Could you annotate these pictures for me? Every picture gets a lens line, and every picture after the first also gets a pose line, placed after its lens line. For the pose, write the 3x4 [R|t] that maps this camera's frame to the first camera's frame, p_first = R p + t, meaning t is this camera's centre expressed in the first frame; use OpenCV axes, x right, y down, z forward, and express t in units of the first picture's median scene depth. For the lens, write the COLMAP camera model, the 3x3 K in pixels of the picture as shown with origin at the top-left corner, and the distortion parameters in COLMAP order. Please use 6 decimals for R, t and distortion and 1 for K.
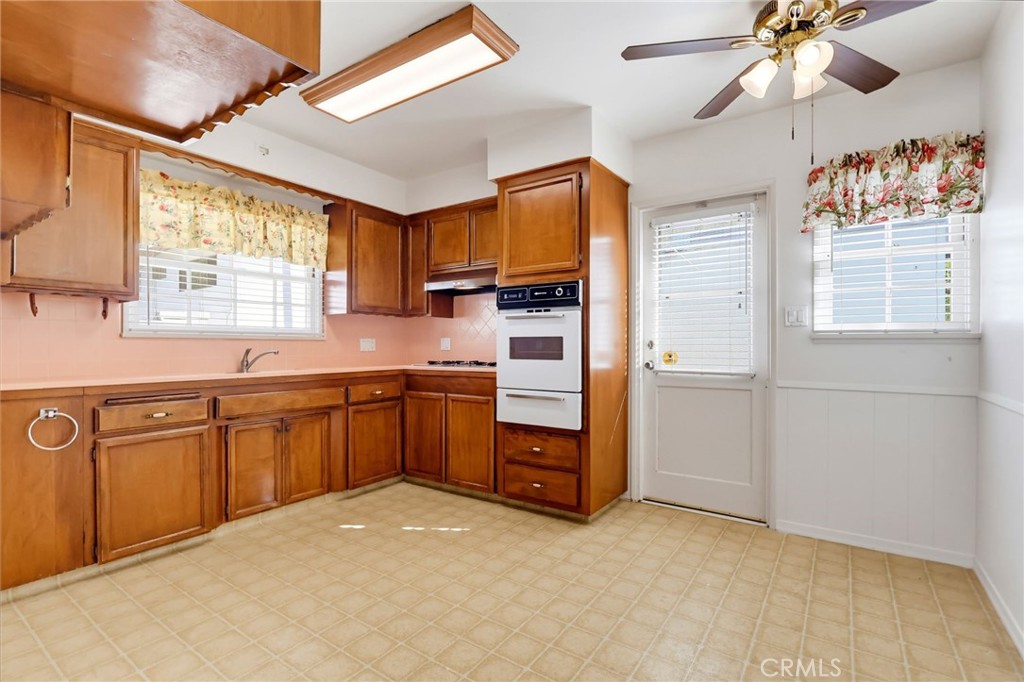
lens RADIAL K [[484.5, 0, 521.3], [0, 484.5, 343.0], [0, 0, 1]] dist [0.001240, -0.000080]
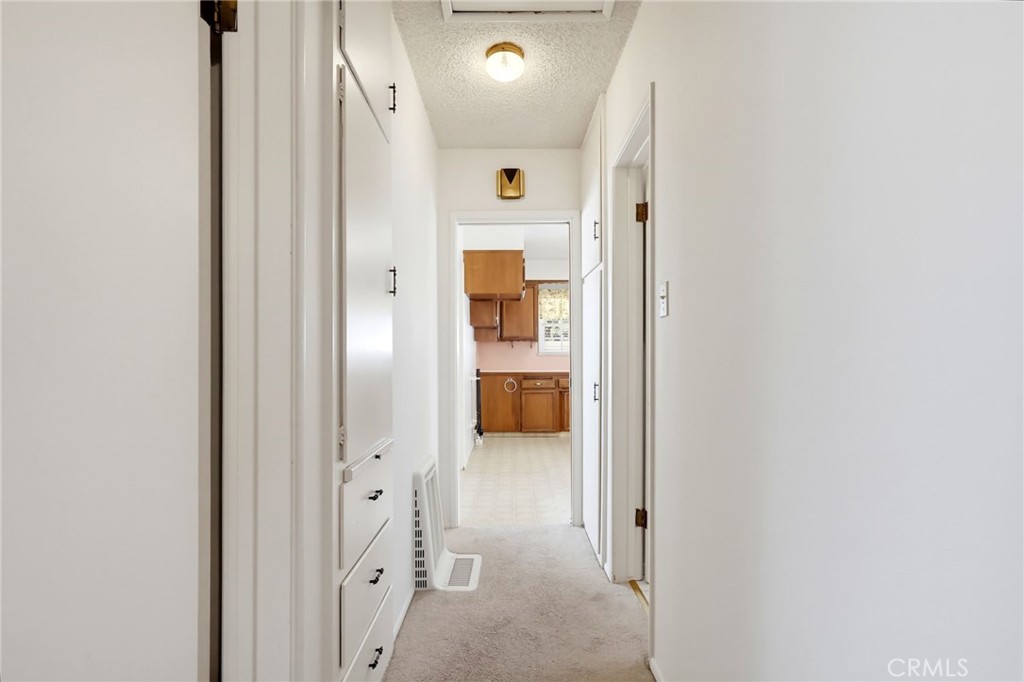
lens RADIAL K [[484.5, 0, 510.1], [0, 484.5, 345.1], [0, 0, 1]] dist [0.001240, -0.000080]
pose [[0.570431, -0.011969, -0.821258, 1.078007], [0.002202, 0.999913, -0.013043, -0.028057], [0.821343, 0.005631, 0.570407, -0.531849]]
